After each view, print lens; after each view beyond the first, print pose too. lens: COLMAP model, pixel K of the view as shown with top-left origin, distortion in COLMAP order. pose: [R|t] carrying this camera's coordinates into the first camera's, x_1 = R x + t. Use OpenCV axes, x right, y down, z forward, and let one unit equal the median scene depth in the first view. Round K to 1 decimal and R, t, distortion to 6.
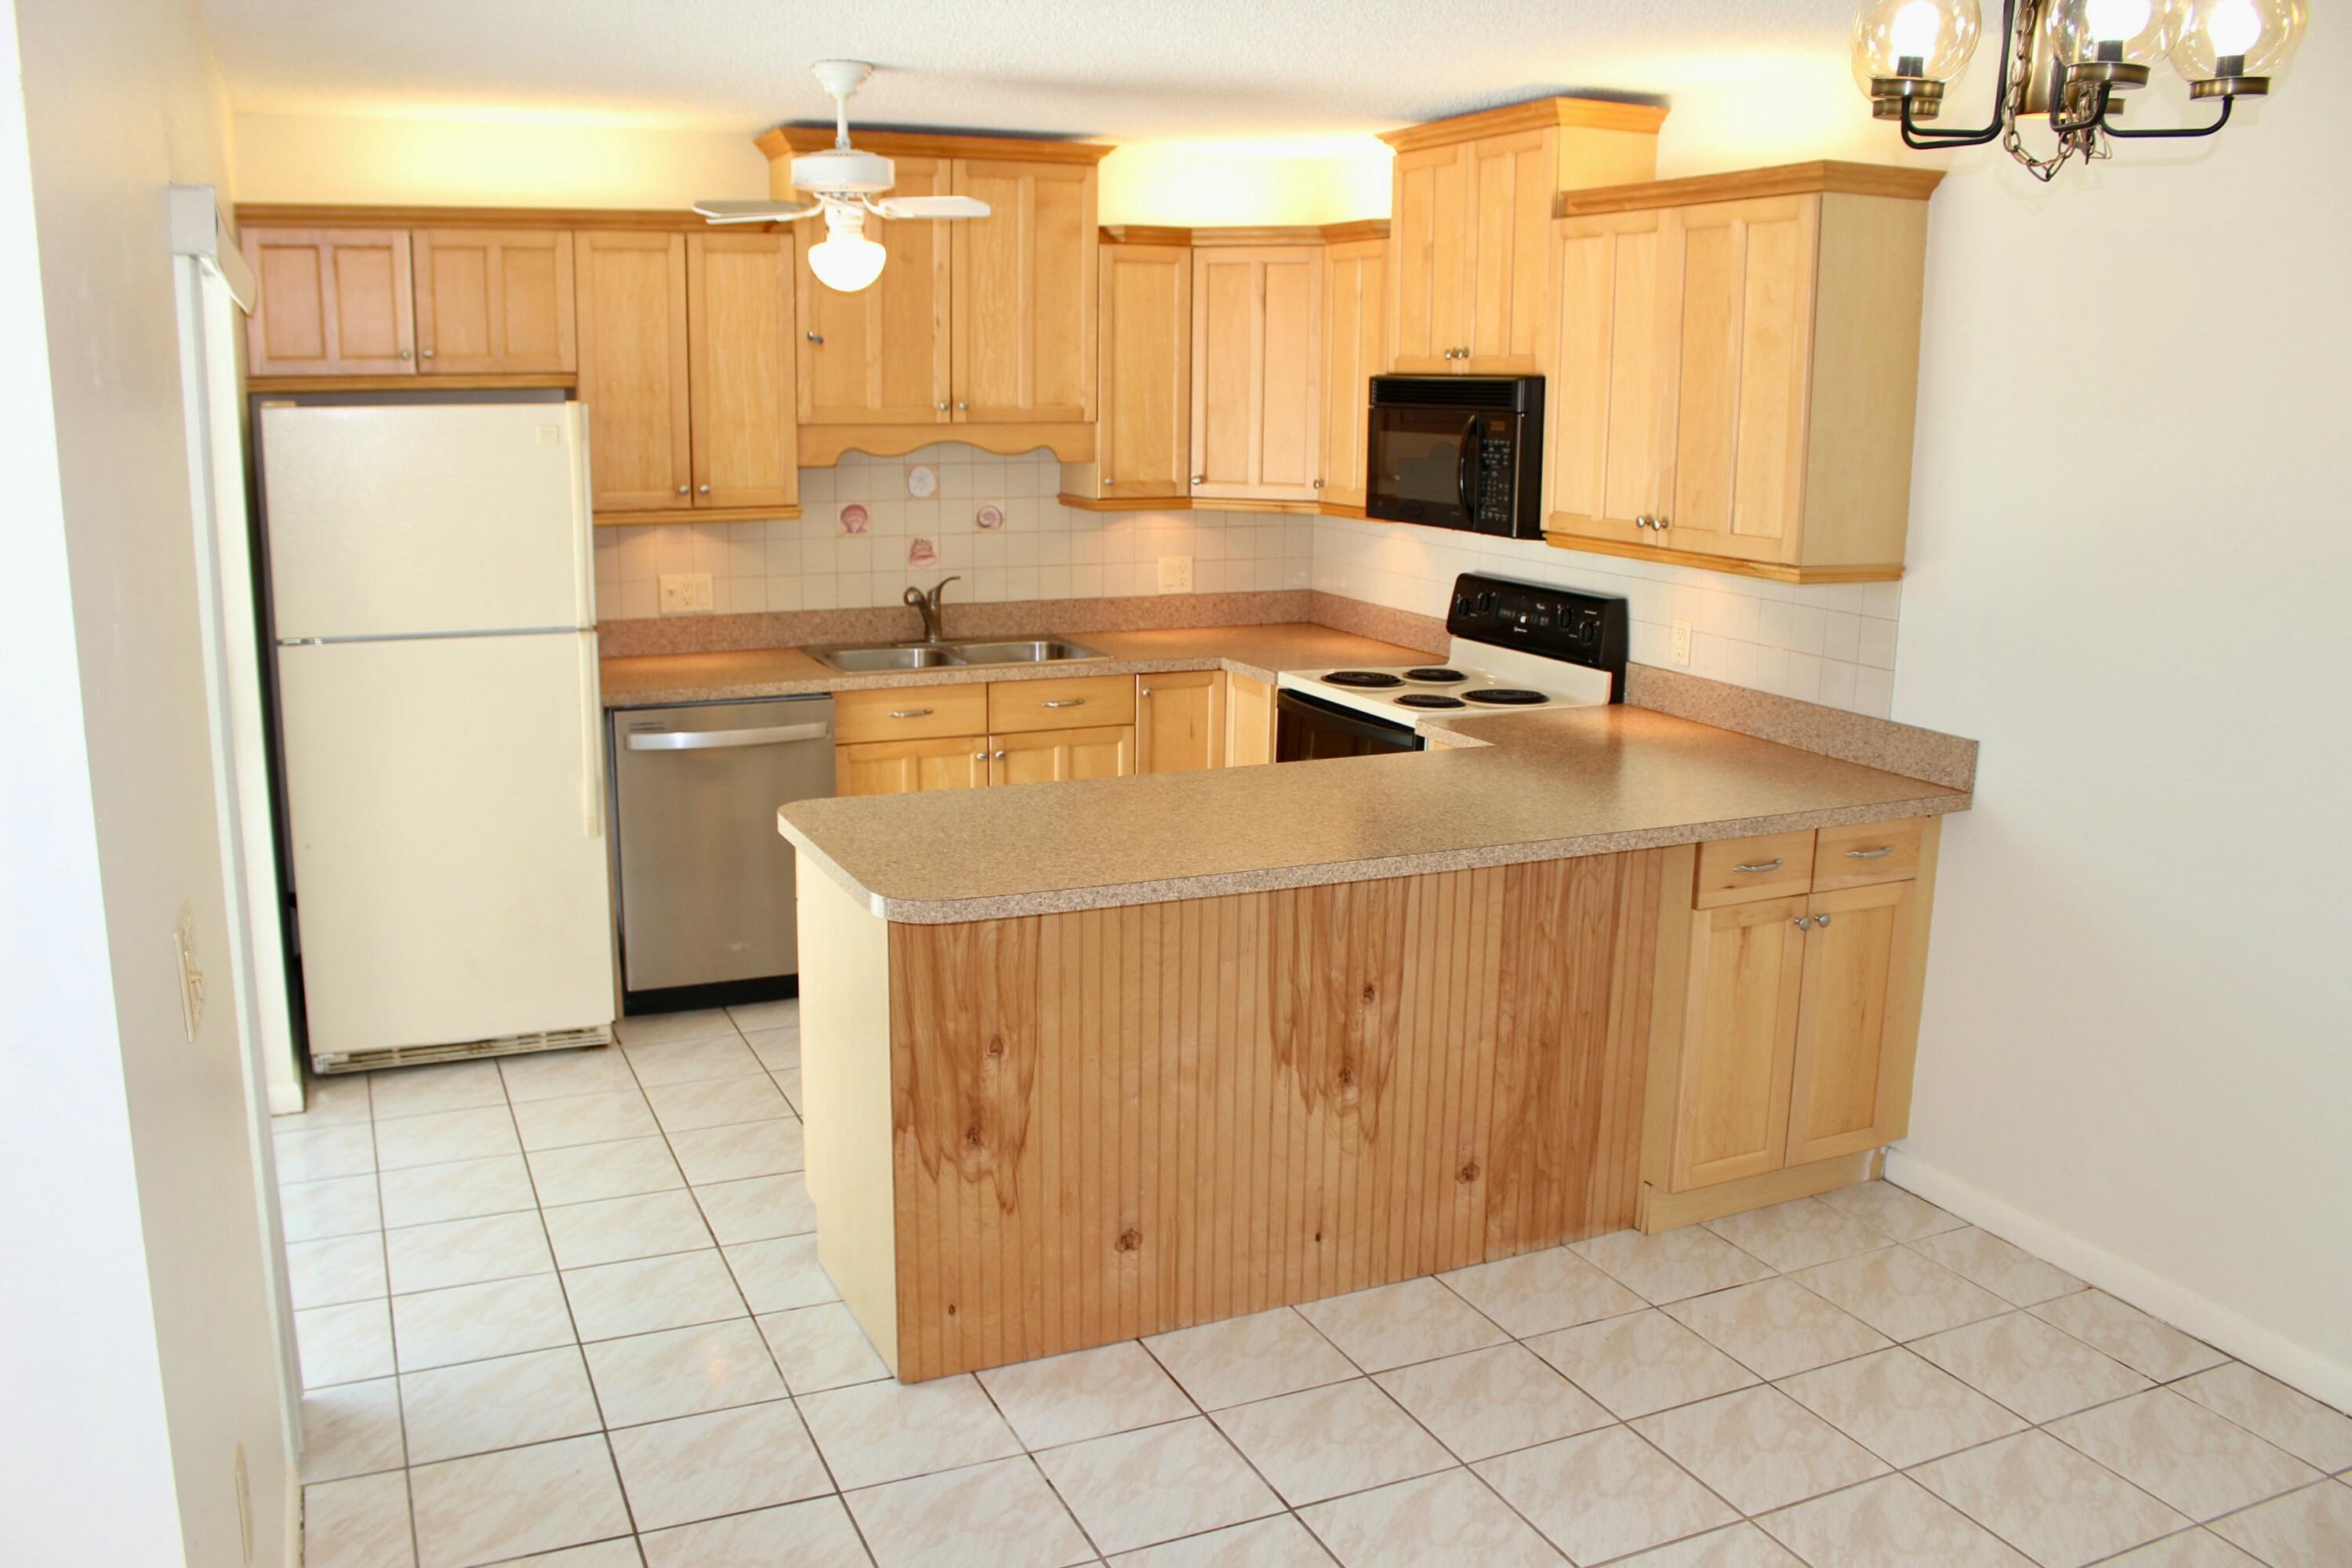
lens RADIAL K [[1915.3, 0, 1157.2], [0, 1915.3, 777.4], [0, 0, 1]] dist [-0.164880, 0.128964]
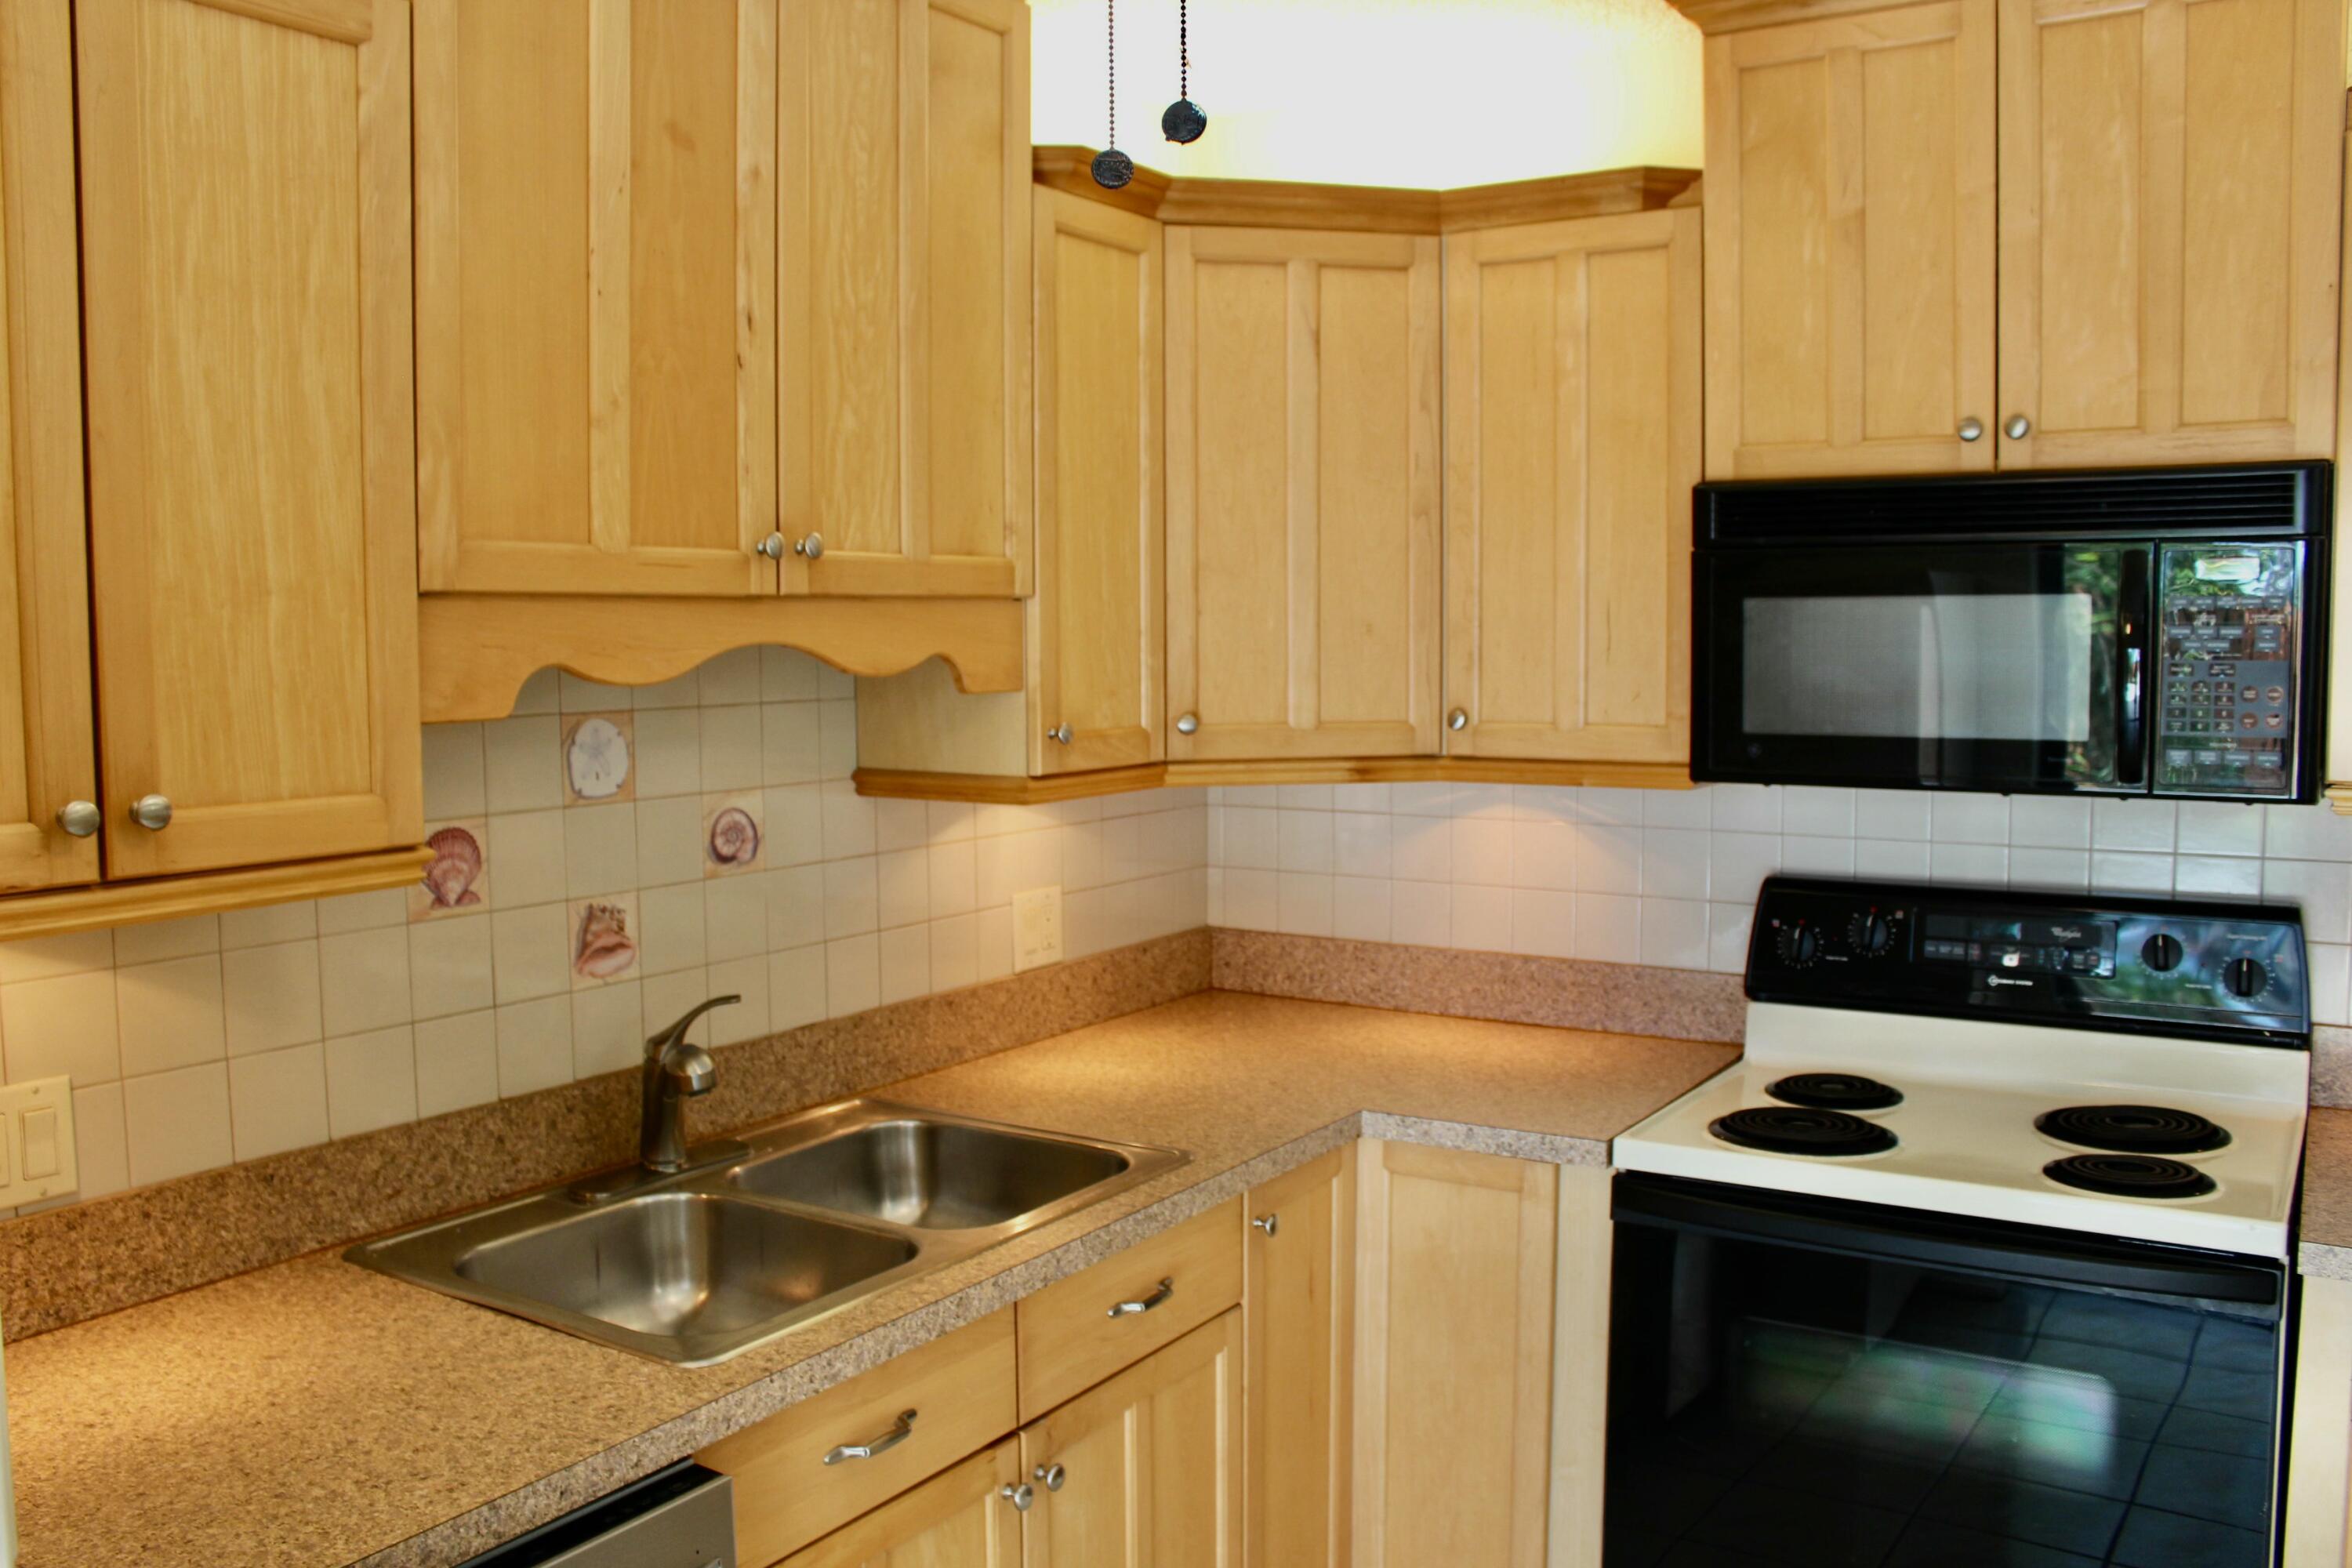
lens RADIAL K [[1915.3, 0, 1172.5], [0, 1915.3, 790.1], [0, 0, 1]] dist [-0.164880, 0.128964]
pose [[0.838890, -0.060883, 0.540885, -0.291796], [0.126452, 0.988335, -0.084874, -0.126820], [-0.529408, 0.139596, 0.836804, 0.772372]]
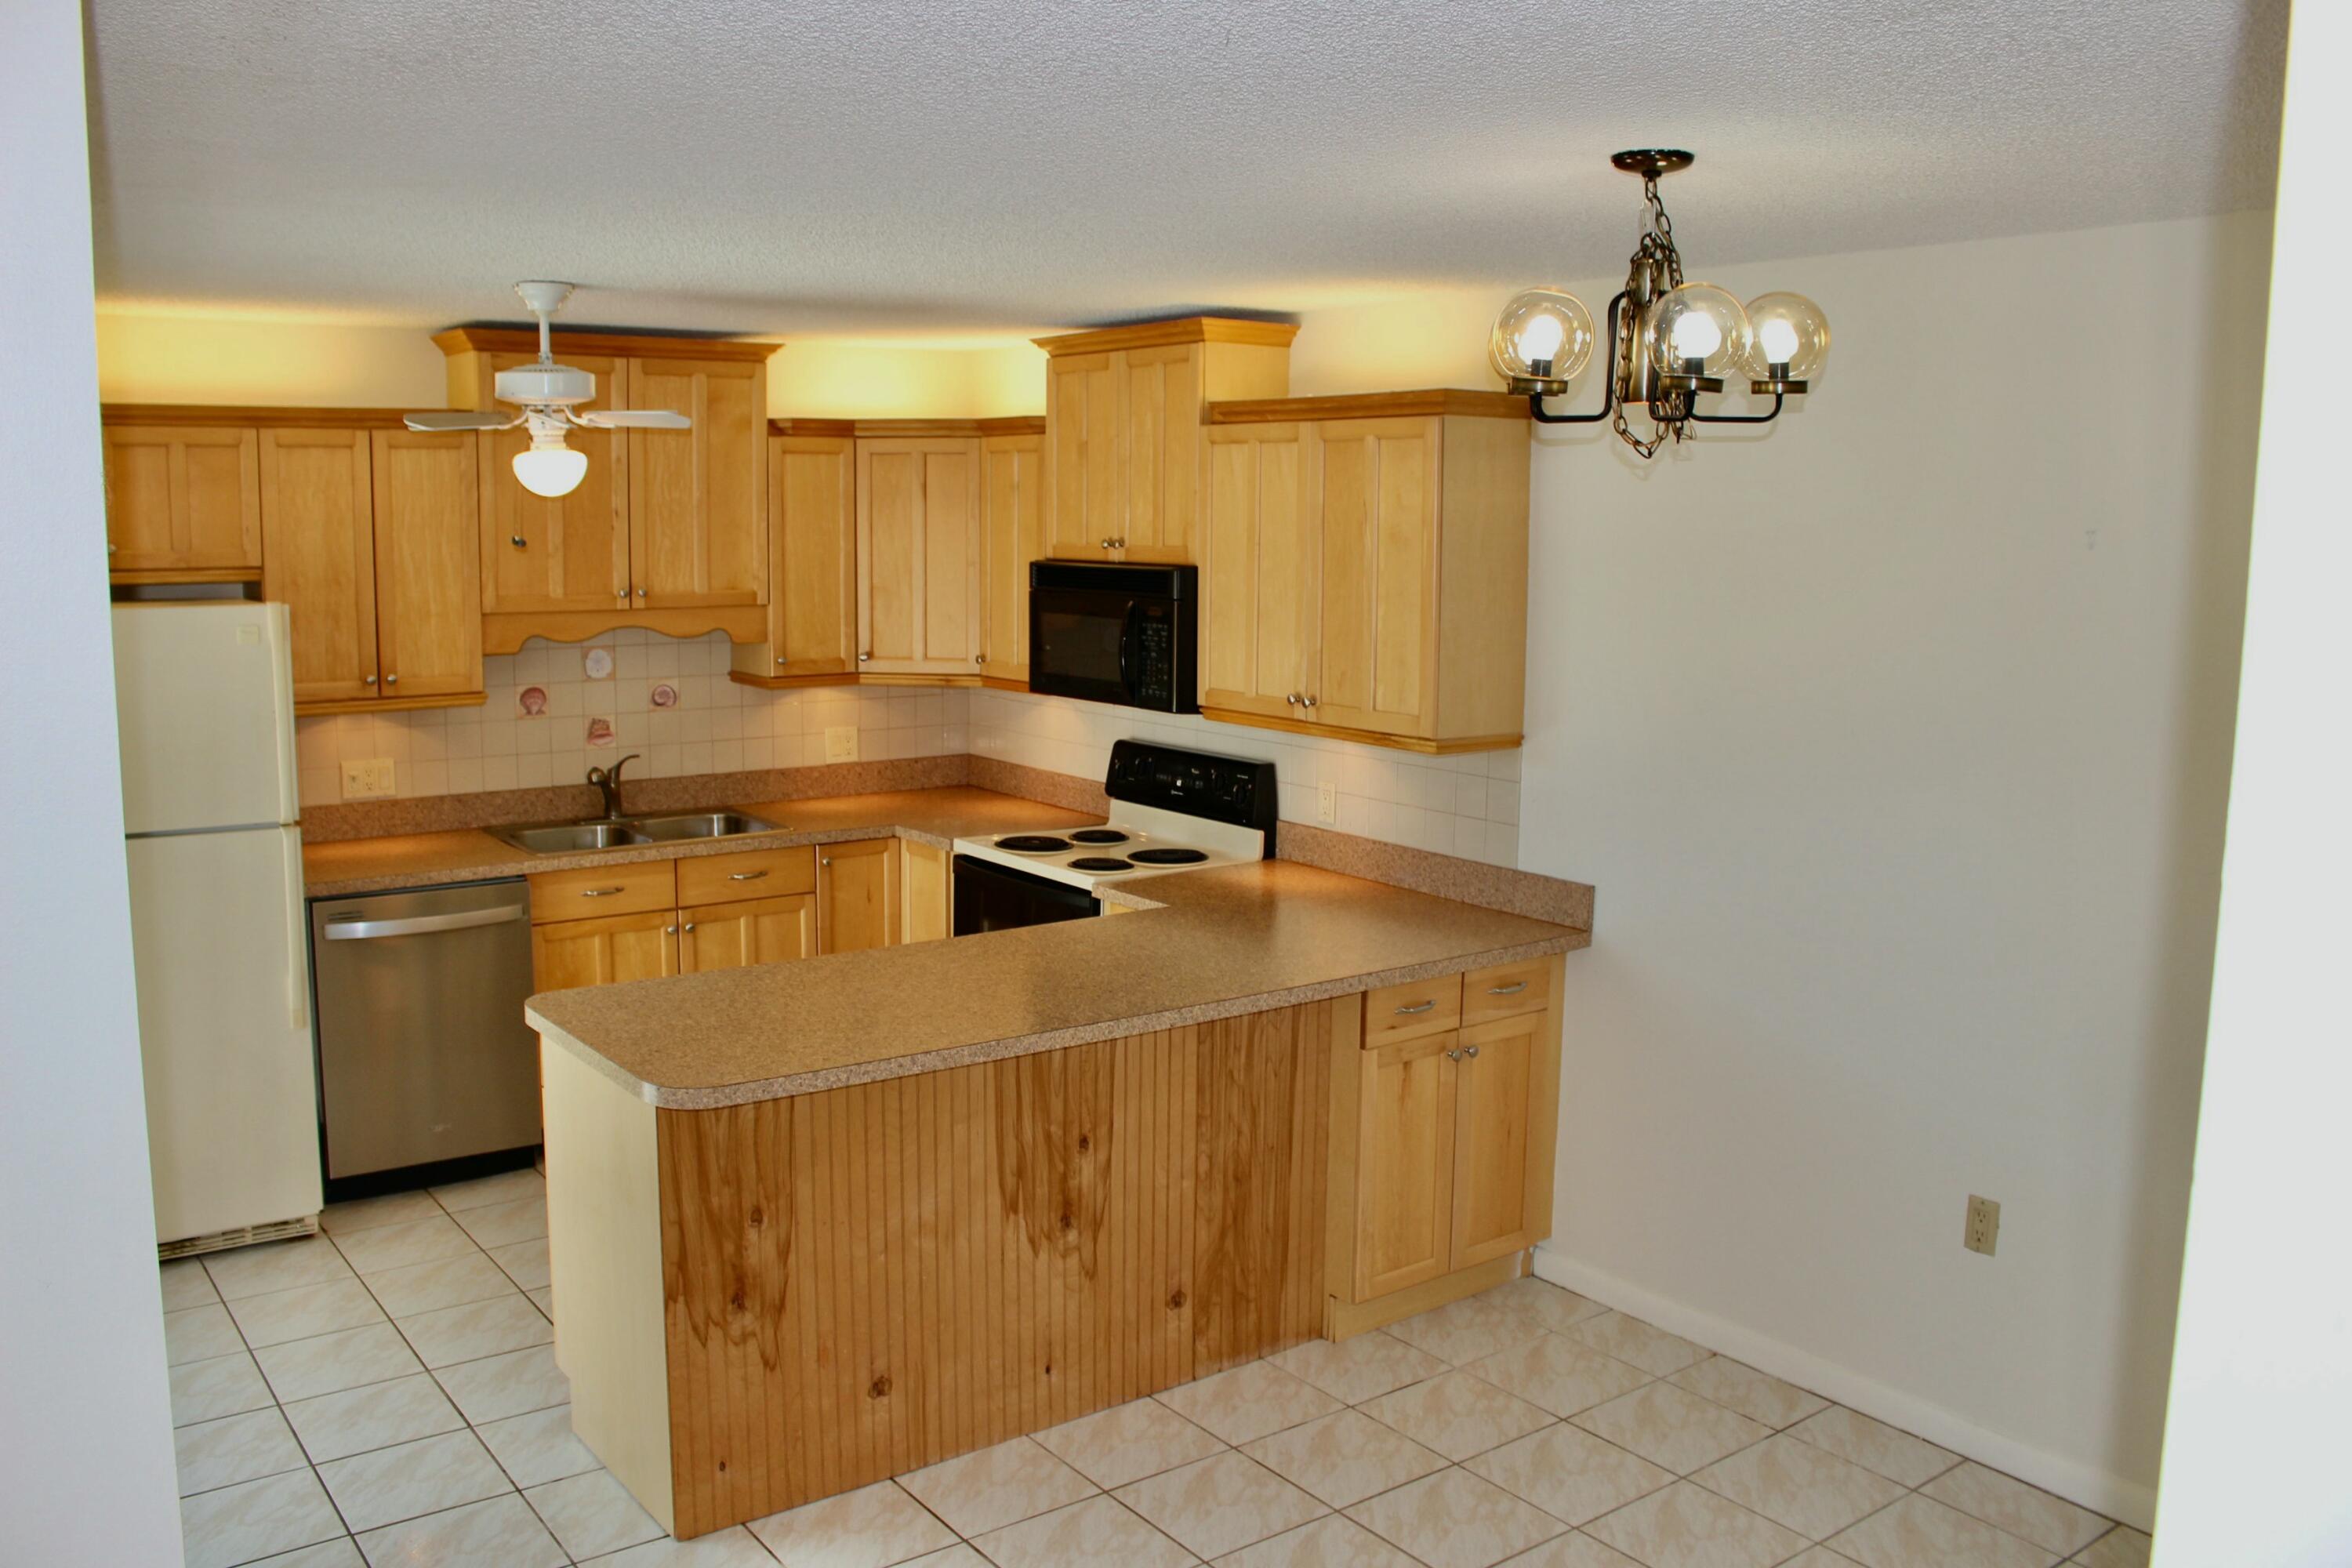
lens RADIAL K [[1915.3, 0, 1169.6], [0, 1915.3, 776.2], [0, 0, 1]] dist [-0.164880, 0.128964]
pose [[0.976421, -0.029977, 0.213782, -0.052186], [0.044138, 0.997113, -0.061778, -0.021597], [-0.211313, 0.069757, 0.974926, -0.075418]]
